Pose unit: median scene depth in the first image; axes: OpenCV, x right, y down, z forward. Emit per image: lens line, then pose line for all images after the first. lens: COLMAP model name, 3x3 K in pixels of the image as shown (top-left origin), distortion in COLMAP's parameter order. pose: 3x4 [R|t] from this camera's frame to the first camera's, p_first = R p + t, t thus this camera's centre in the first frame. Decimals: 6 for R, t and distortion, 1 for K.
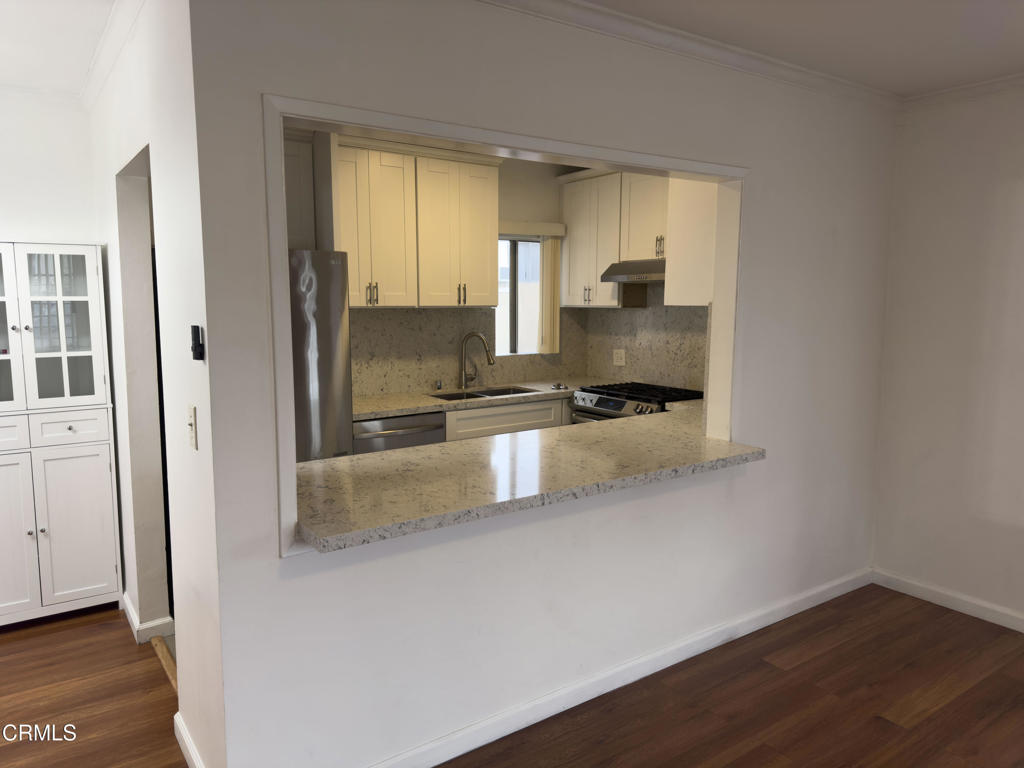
lens RADIAL K [[713.8, 0, 512.0], [0, 713.8, 380.3], [0, 0, 1]] dist [0.117575, -0.182538]
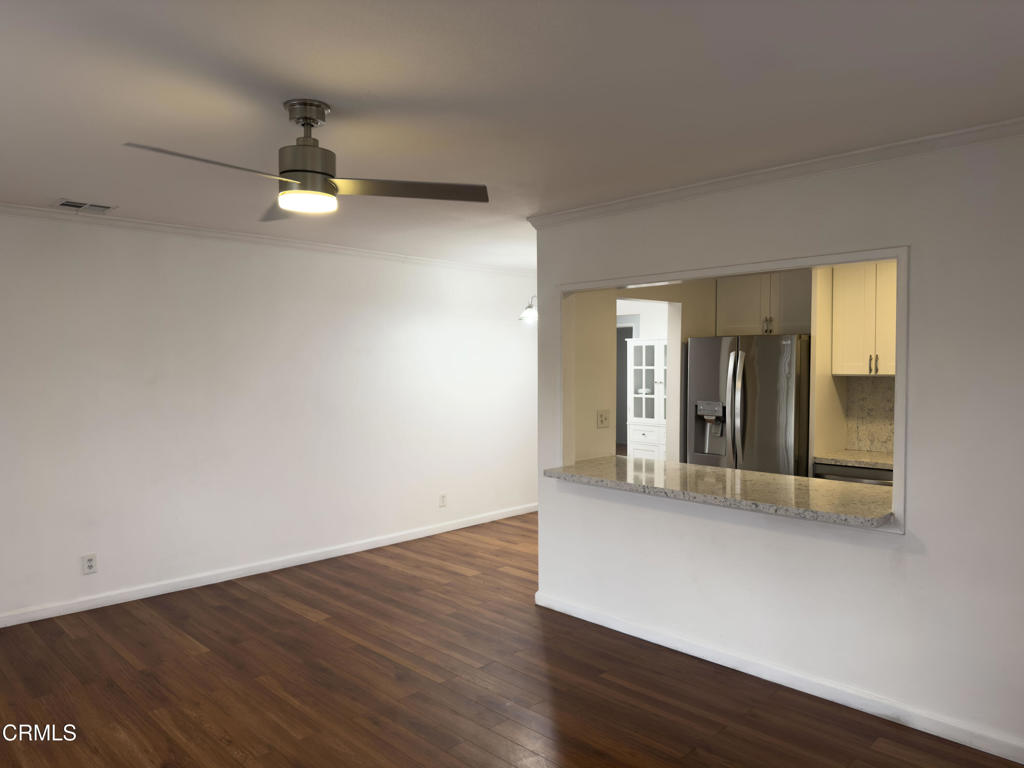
lens RADIAL K [[713.8, 0, 512.0], [0, 713.8, 380.3], [0, 0, 1]] dist [0.117575, -0.182538]
pose [[0.161033, 0.022816, -0.986685, 0.823517], [-0.114945, 0.993363, 0.004211, -0.027868], [0.980233, 0.112737, 0.162587, 0.204227]]
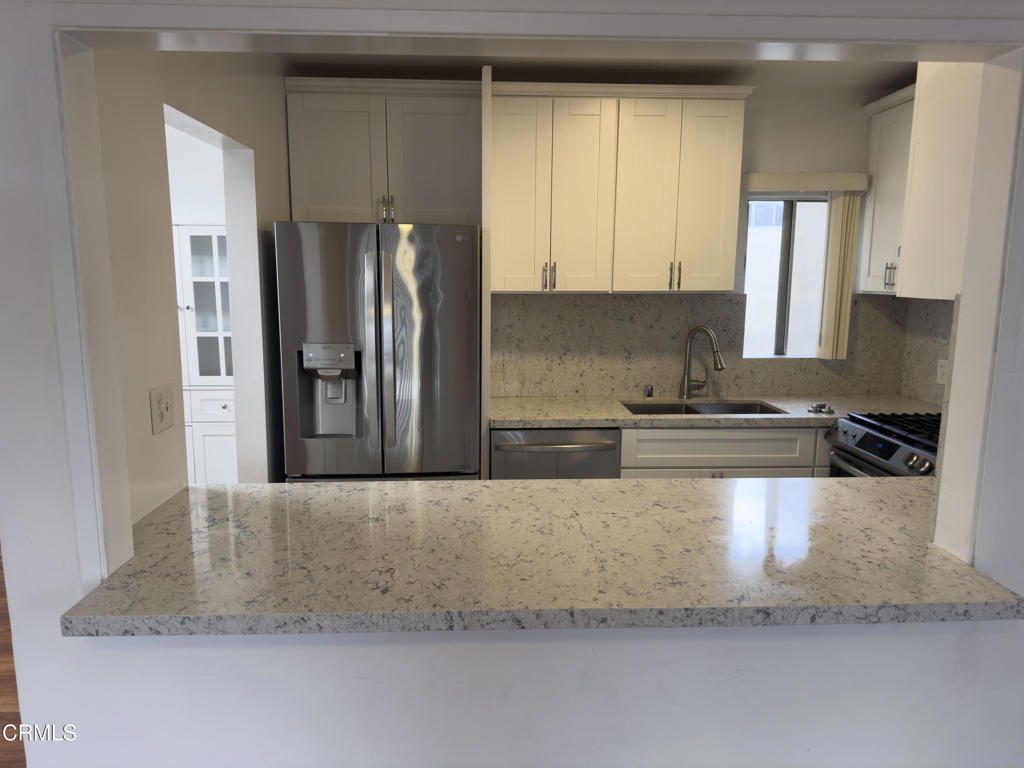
lens RADIAL K [[713.8, 0, 512.0], [0, 713.8, 380.3], [0, 0, 1]] dist [0.117575, -0.182538]
pose [[0.841158, 0.081565, -0.534602, 0.200387], [-0.067105, 0.996663, 0.046476, -0.033490], [0.536609, -0.003219, 0.843825, 0.262044]]
